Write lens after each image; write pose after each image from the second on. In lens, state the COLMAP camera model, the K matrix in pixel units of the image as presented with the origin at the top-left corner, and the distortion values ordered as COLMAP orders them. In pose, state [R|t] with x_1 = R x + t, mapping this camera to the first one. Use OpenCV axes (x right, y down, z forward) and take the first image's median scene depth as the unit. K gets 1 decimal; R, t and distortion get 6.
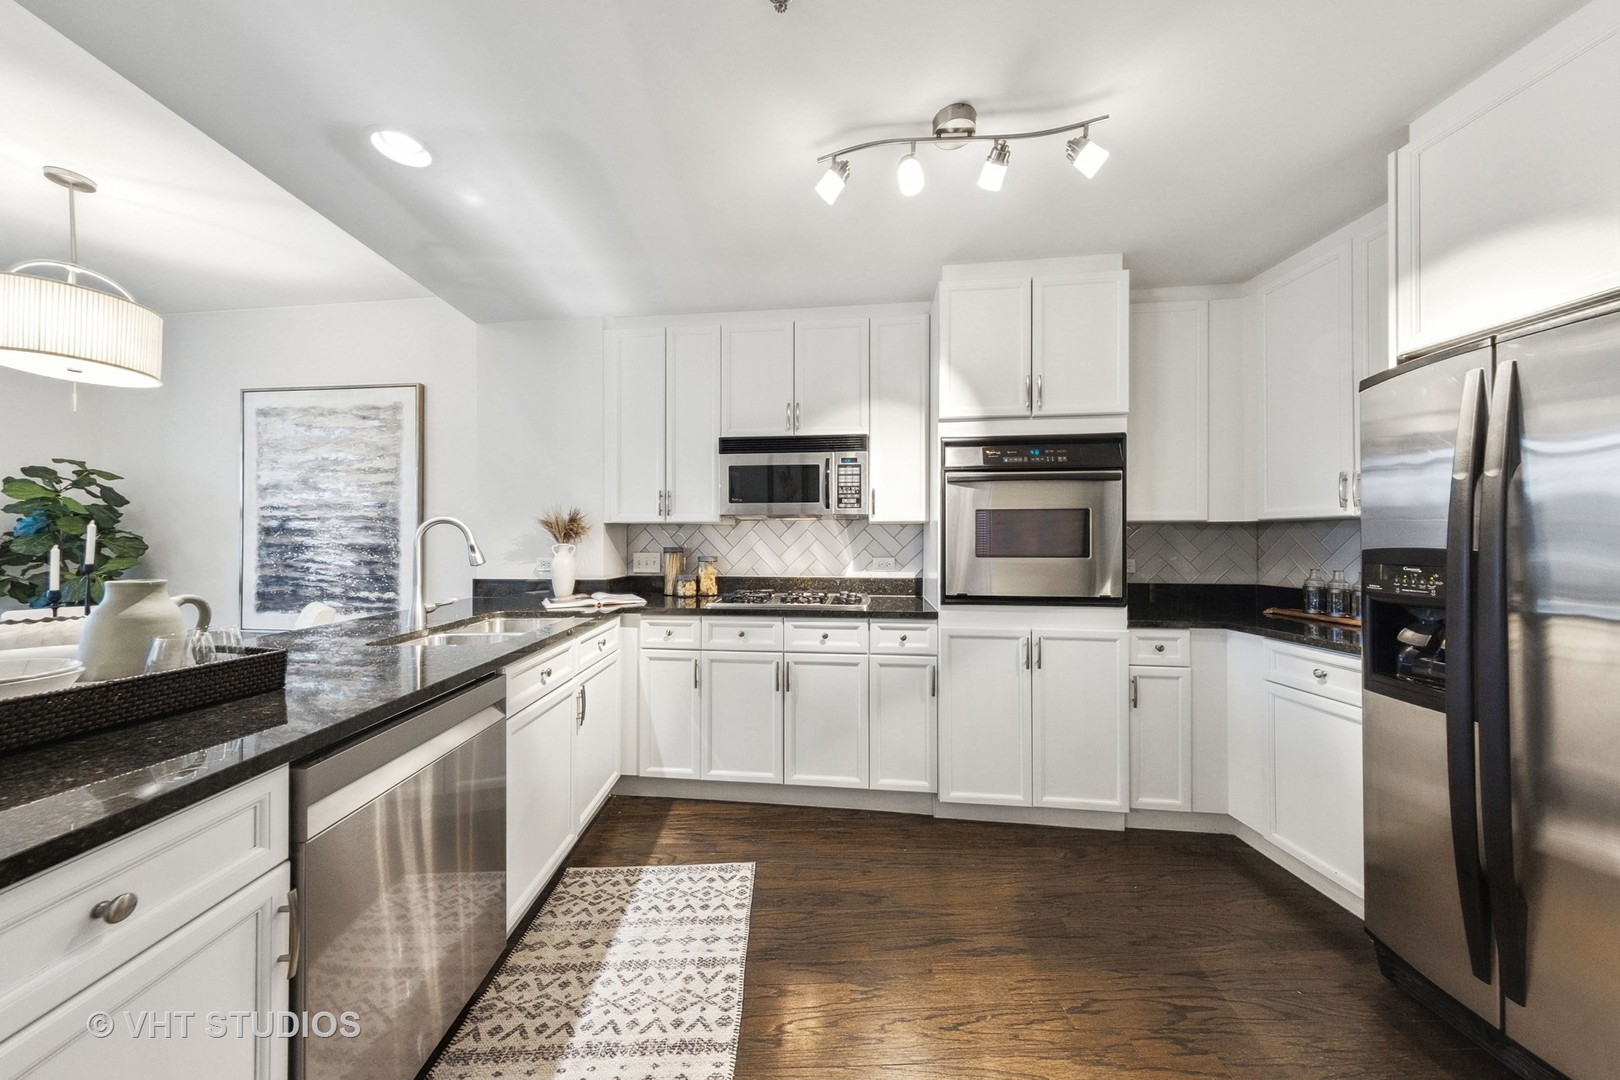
lens RADIAL K [[540.3, 0, 810.0], [0, 540.3, 540.0], [0, 0, 1]] dist [0.000329, 0.000026]
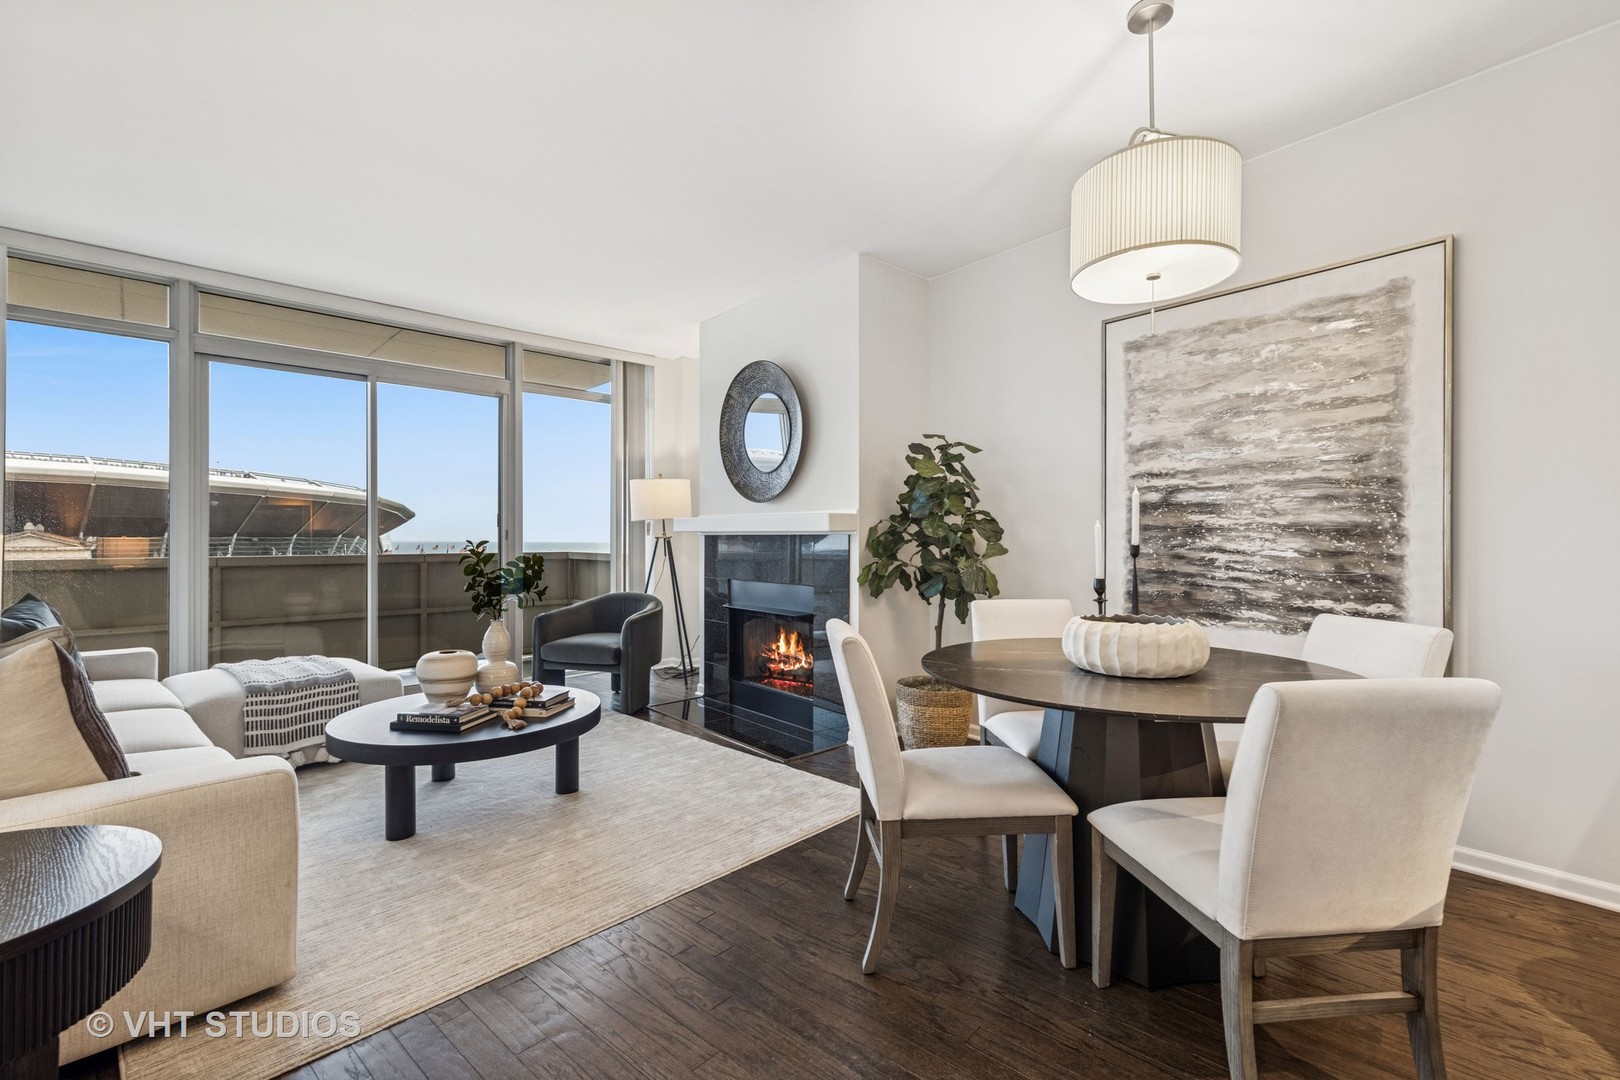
lens RADIAL K [[680.2, 0, 816.0], [0, 680.2, 537.1], [0, 0, 1]] dist [-0.001194, -0.000135]
pose [[0.736410, -0.001992, -0.676533, -0.719221], [0.003248, 0.999995, 0.000591, 0.020796], [0.676528, -0.002633, 0.736412, 0.032578]]
